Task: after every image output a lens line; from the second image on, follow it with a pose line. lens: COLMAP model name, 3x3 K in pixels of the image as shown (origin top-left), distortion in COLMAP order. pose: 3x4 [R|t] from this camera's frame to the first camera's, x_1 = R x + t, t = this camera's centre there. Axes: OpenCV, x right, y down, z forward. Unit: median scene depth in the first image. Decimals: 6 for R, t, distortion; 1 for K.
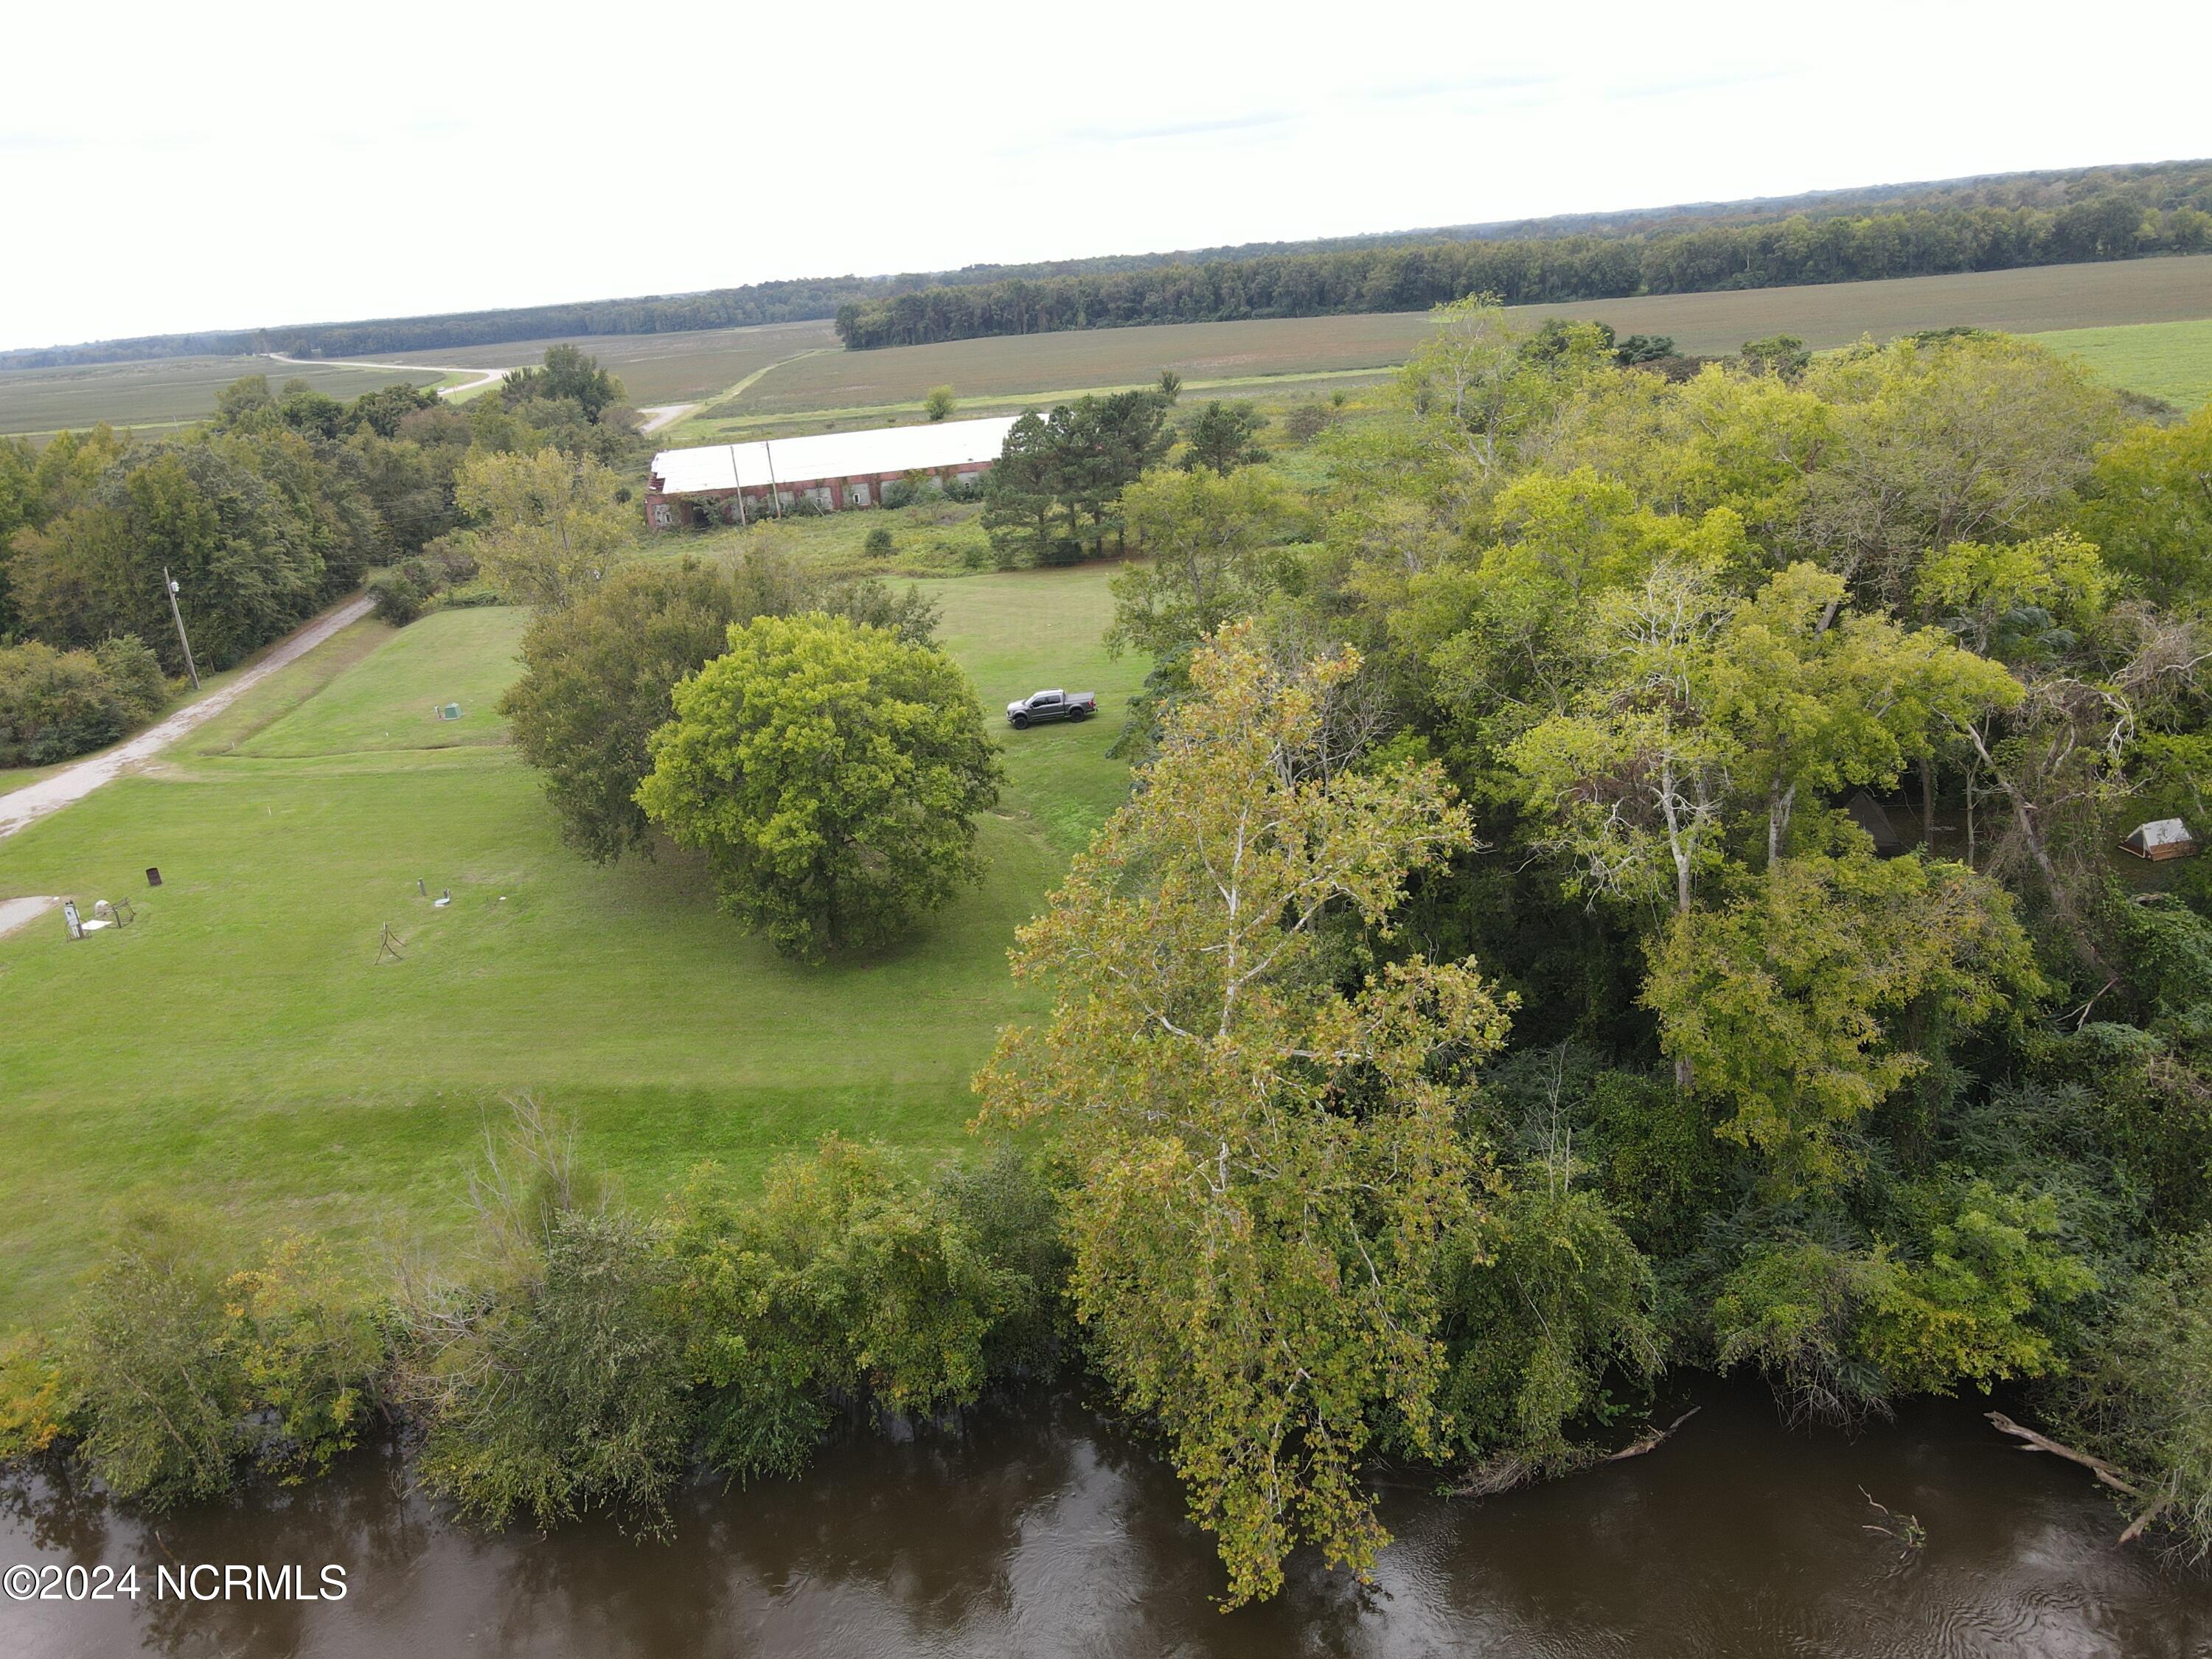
lens RADIAL K [[1616.2, 0, 1105.3], [0, 1616.2, 828.4], [0, 0, 1]] dist [0.014765, -0.005323]
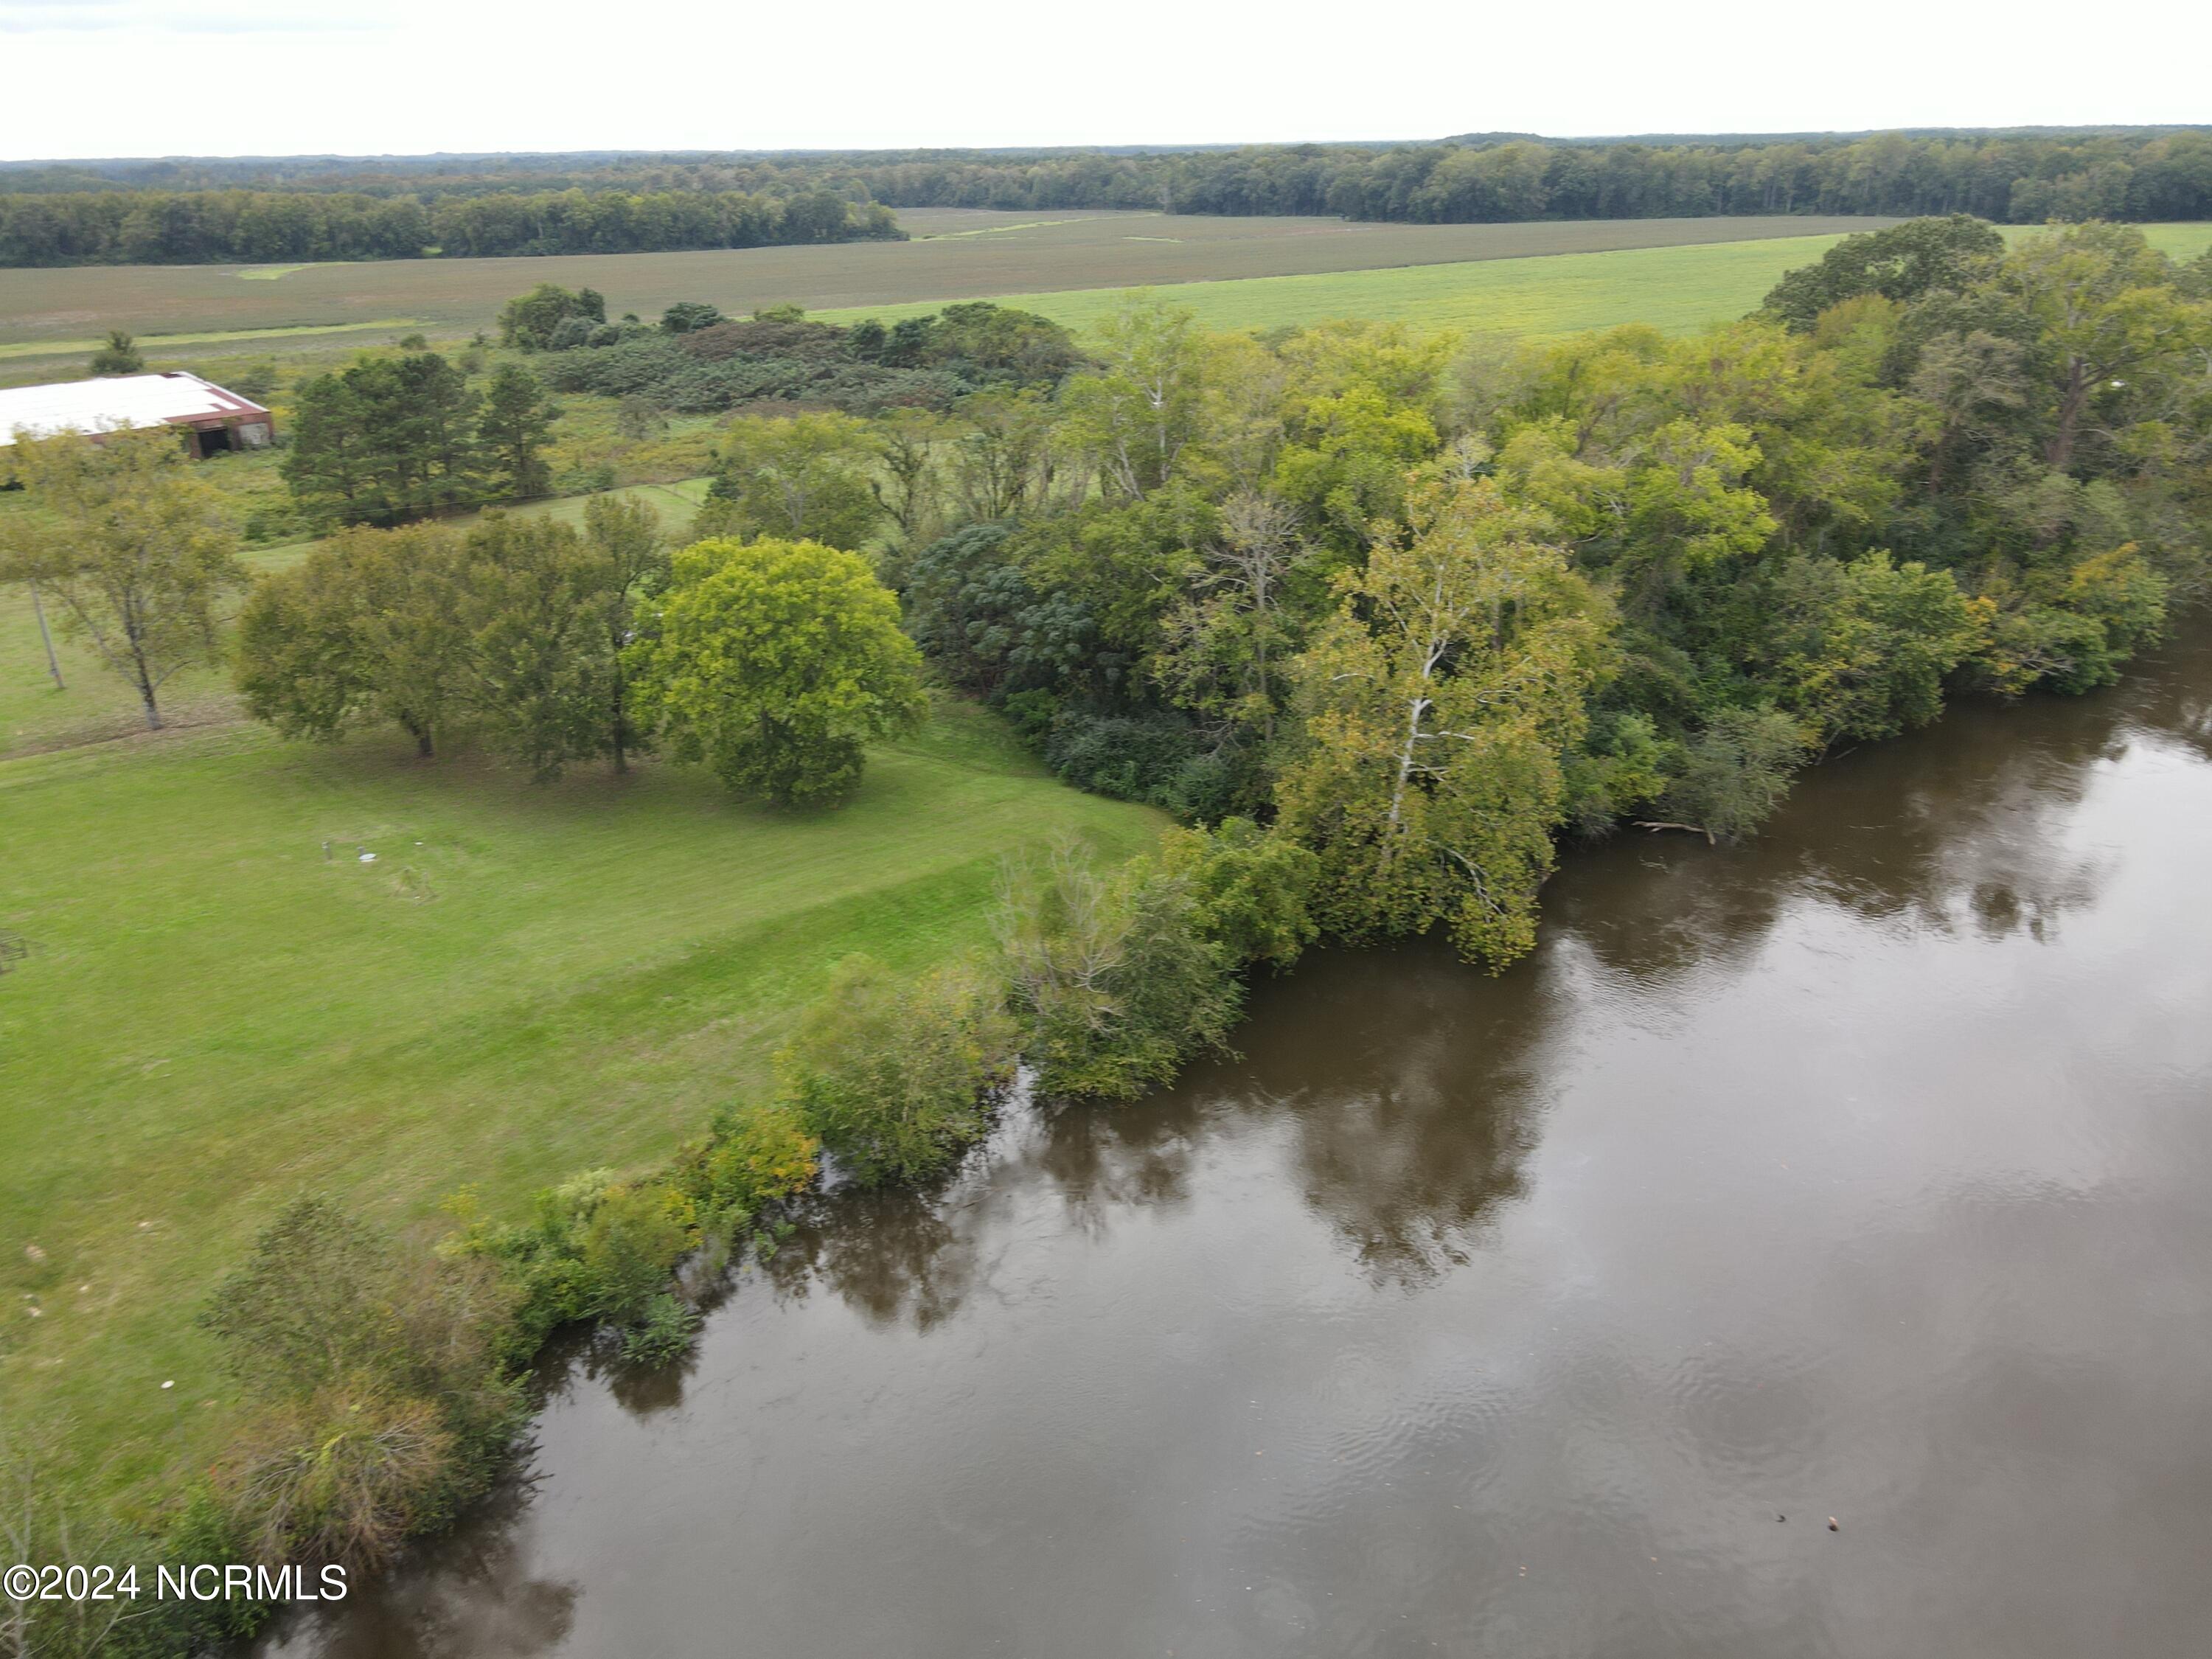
lens RADIAL K [[1616.2, 0, 1106.6], [0, 1616.2, 840.4], [0, 0, 1]] dist [0.014765, -0.005323]
pose [[0.719888, -0.205243, 0.663051, -0.392180], [0.186298, 0.977363, 0.100270, 0.009960], [-0.668621, 0.051342, 0.741828, -0.036391]]
